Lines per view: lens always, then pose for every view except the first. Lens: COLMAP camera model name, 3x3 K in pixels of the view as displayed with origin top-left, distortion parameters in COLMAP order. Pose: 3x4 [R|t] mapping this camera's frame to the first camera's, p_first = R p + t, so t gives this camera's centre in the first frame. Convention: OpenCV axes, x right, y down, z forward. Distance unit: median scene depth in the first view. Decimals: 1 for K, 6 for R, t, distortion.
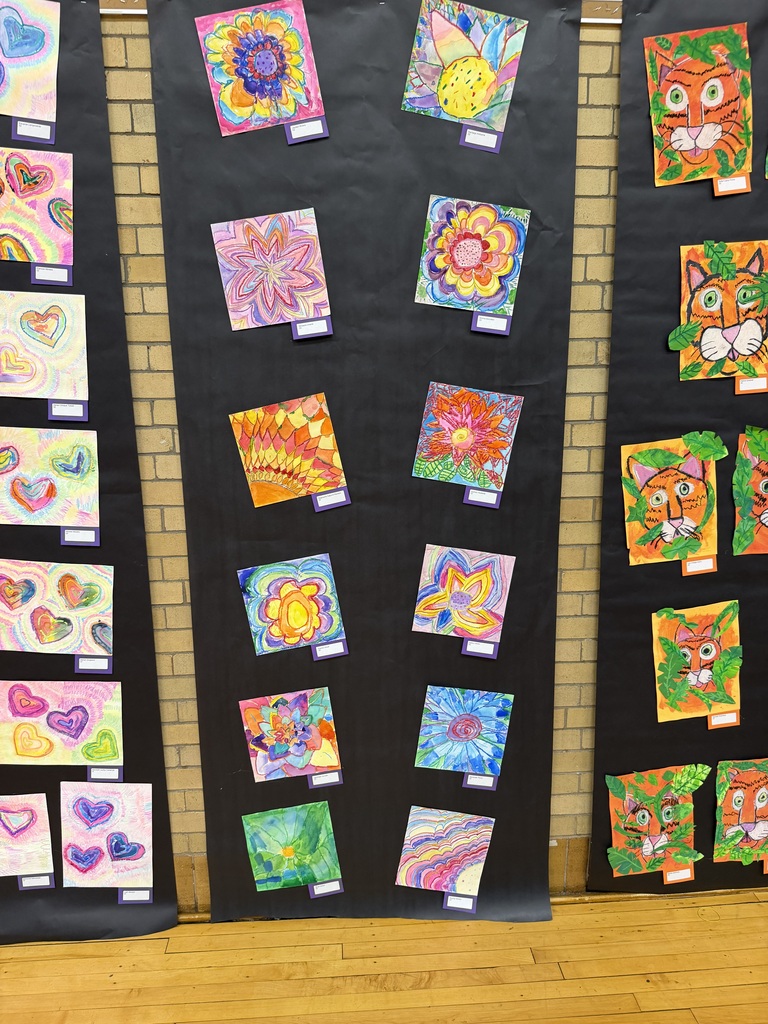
lens RADIAL K [[733.8, 0, 384.7], [0, 733.8, 510.0], [0, 0, 1]] dist [0.017482, -0.018548]
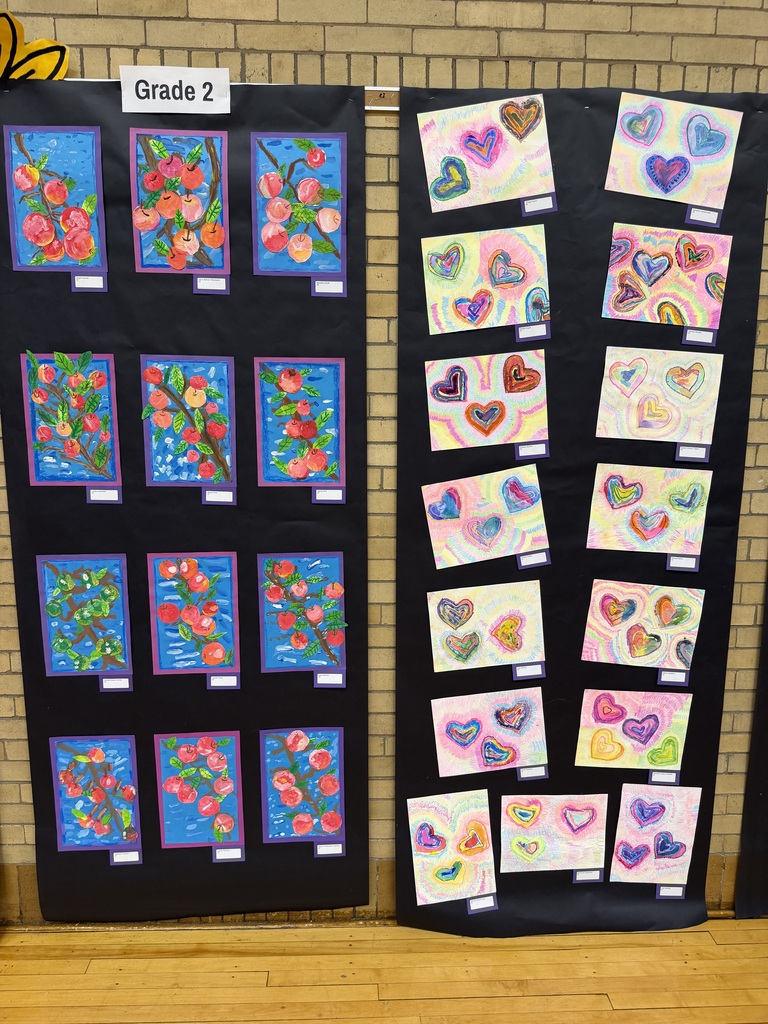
lens RADIAL K [[733.8, 0, 385.9], [0, 733.8, 513.9], [0, 0, 1]] dist [0.017482, -0.018548]
pose [[0.999703, 0.024350, -0.000299, -0.853107], [-0.024340, 0.998737, -0.043949, 0.021085], [-0.000771, 0.043943, 0.999034, -0.135097]]
